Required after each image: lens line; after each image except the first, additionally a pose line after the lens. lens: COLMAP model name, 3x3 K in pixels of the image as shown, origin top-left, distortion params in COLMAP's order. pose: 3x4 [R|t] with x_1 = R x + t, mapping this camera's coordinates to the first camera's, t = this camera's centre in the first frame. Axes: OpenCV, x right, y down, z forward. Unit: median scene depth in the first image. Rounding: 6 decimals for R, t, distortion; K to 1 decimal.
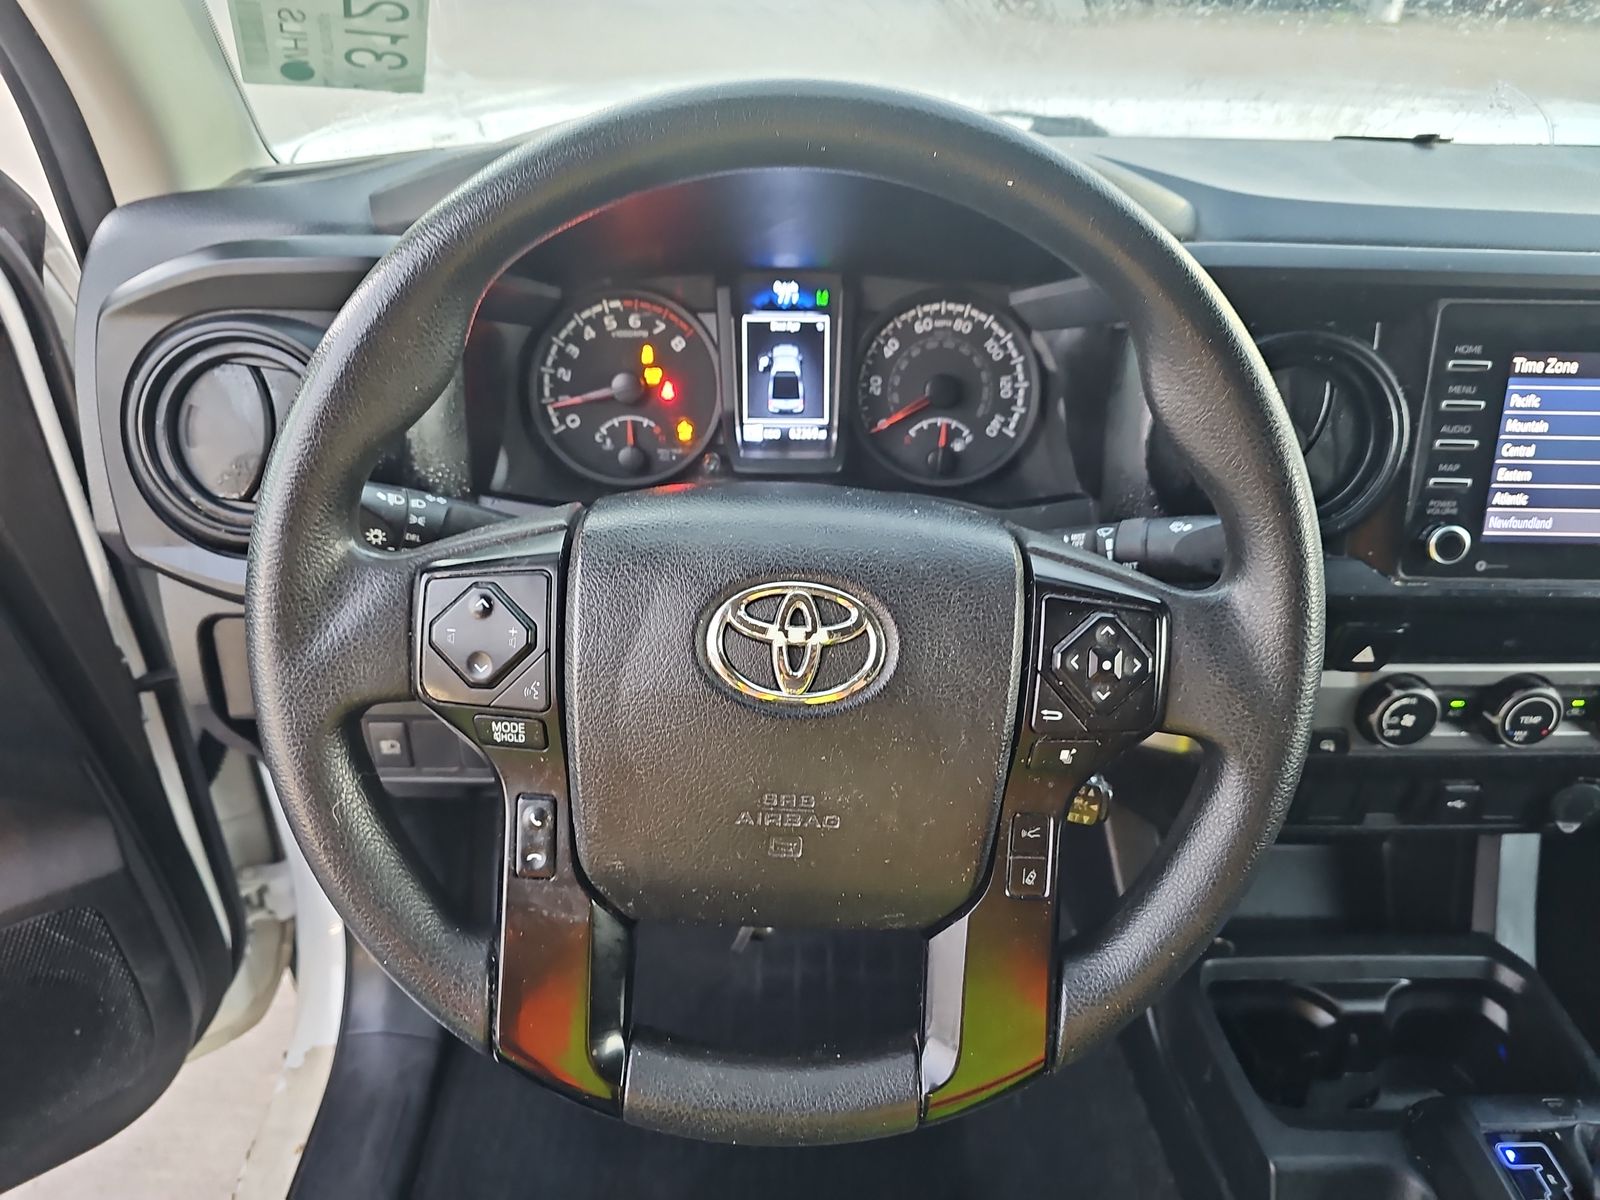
lens RADIAL K [[1078.0, 0, 816.0], [0, 1078.0, 623.5], [0, 0, 1]] dist [0.018954, -0.019055]
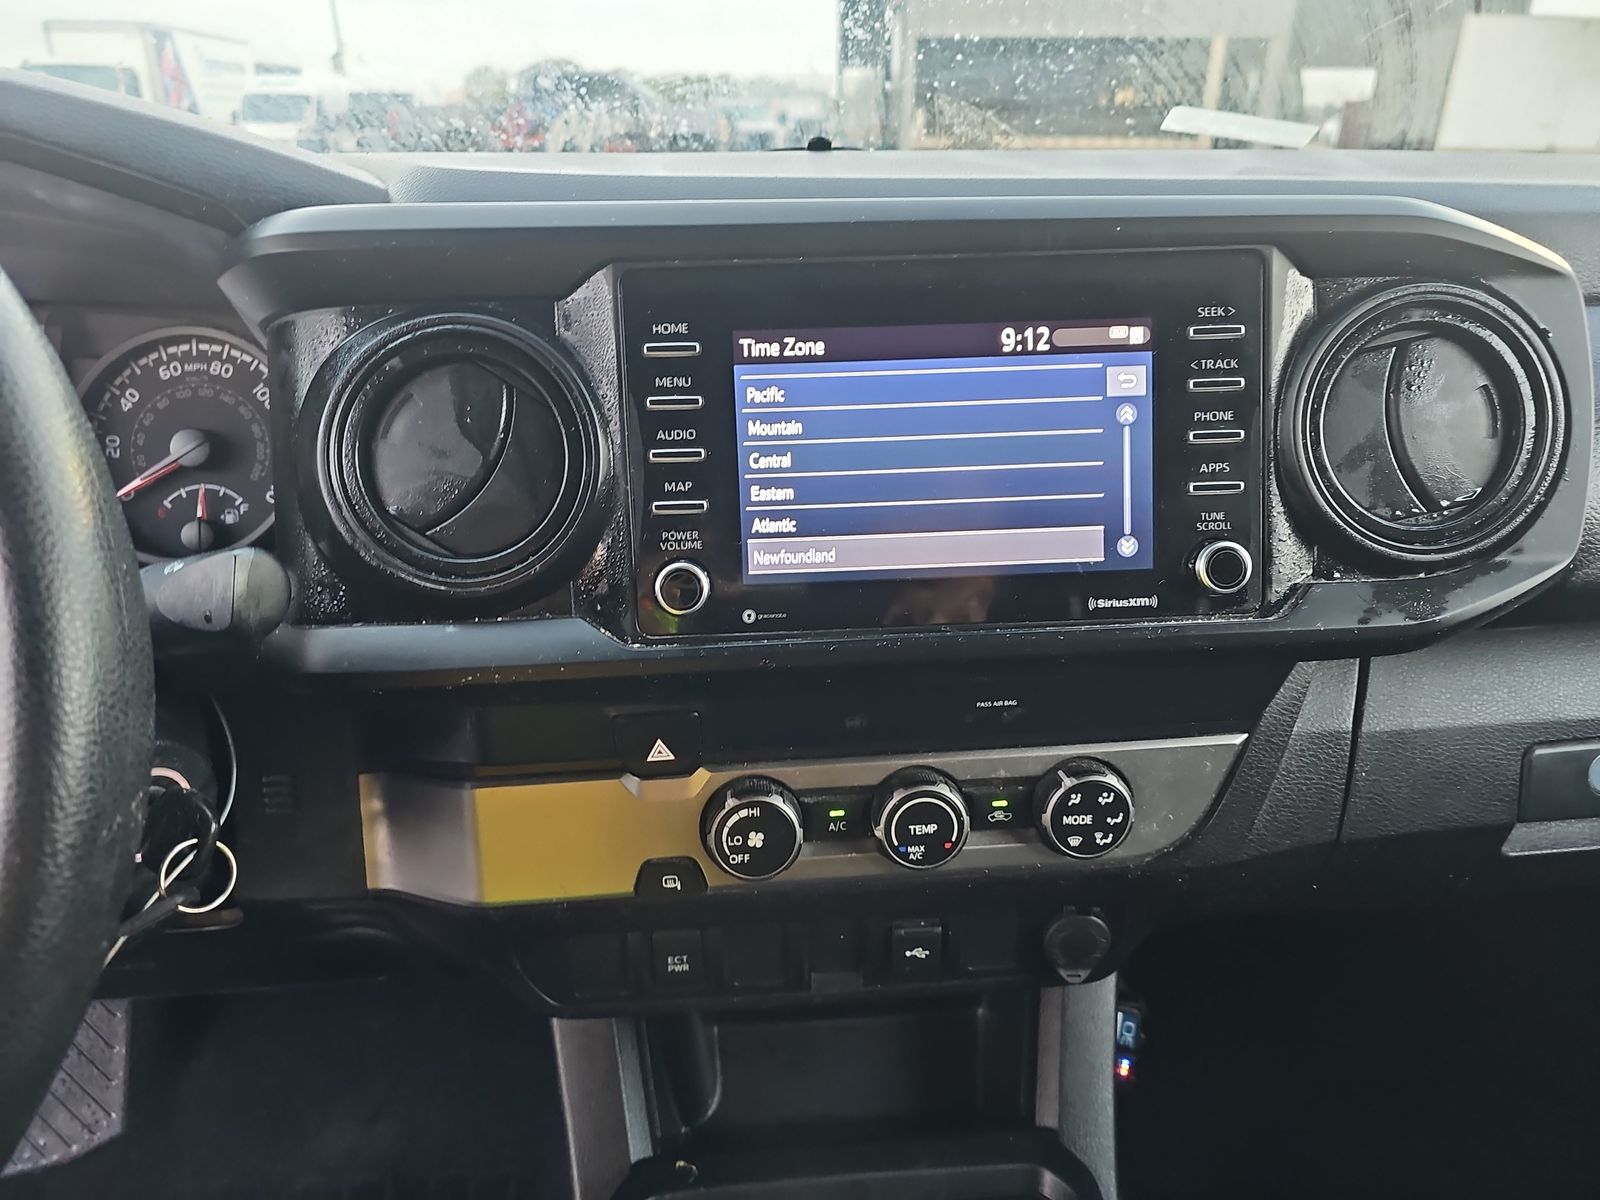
lens RADIAL K [[1078.0, 0, 796.5], [0, 1078.0, 605.2], [0, 0, 1]] dist [0.018954, -0.019055]
pose [[0.998242, -0.051450, 0.029418, 0.538035], [0.055646, 0.984478, -0.166453, 0.053715], [-0.020397, 0.167798, 0.985610, 0.237282]]
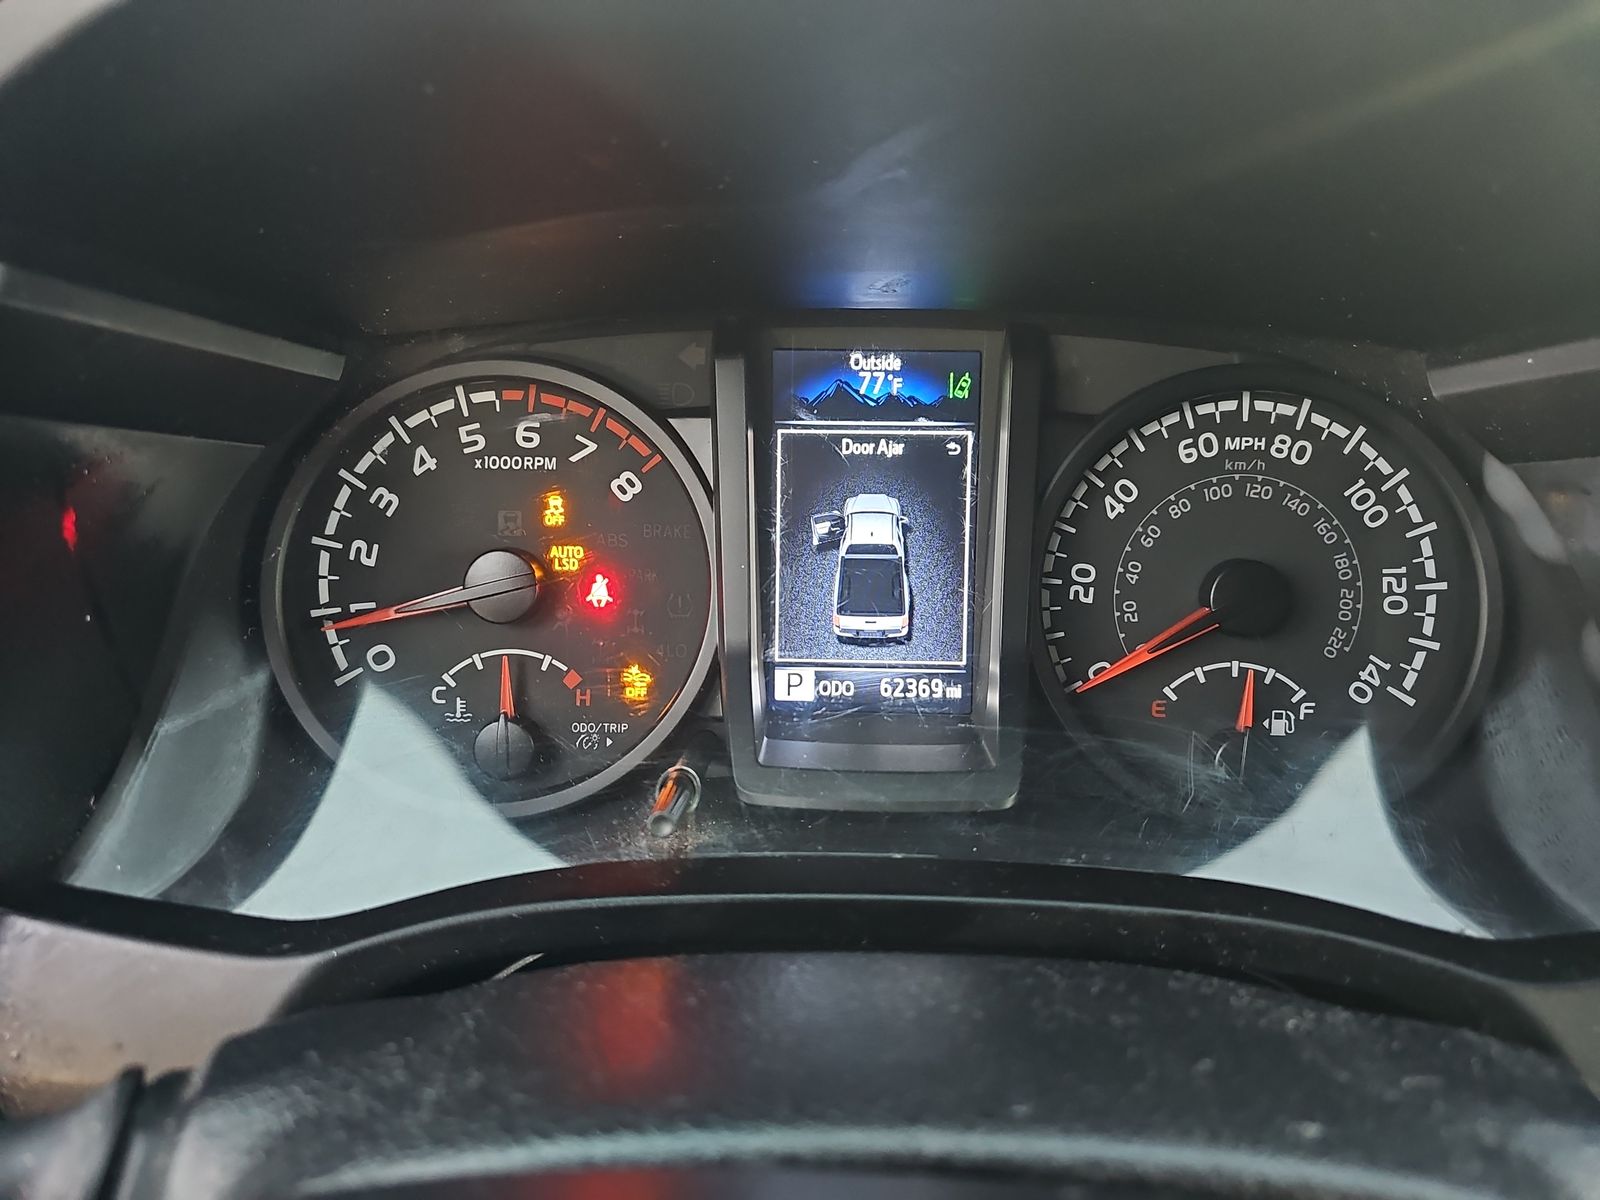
lens RADIAL K [[1078.0, 0, 804.3], [0, 1078.0, 600.5], [0, 0, 1]] dist [0.018954, -0.019055]
pose [[0.997658, 0.013619, -0.067028, -0.026853], [-0.023456, 0.988673, -0.148243, -0.152224], [0.064250, 0.149468, 0.986677, 0.588022]]
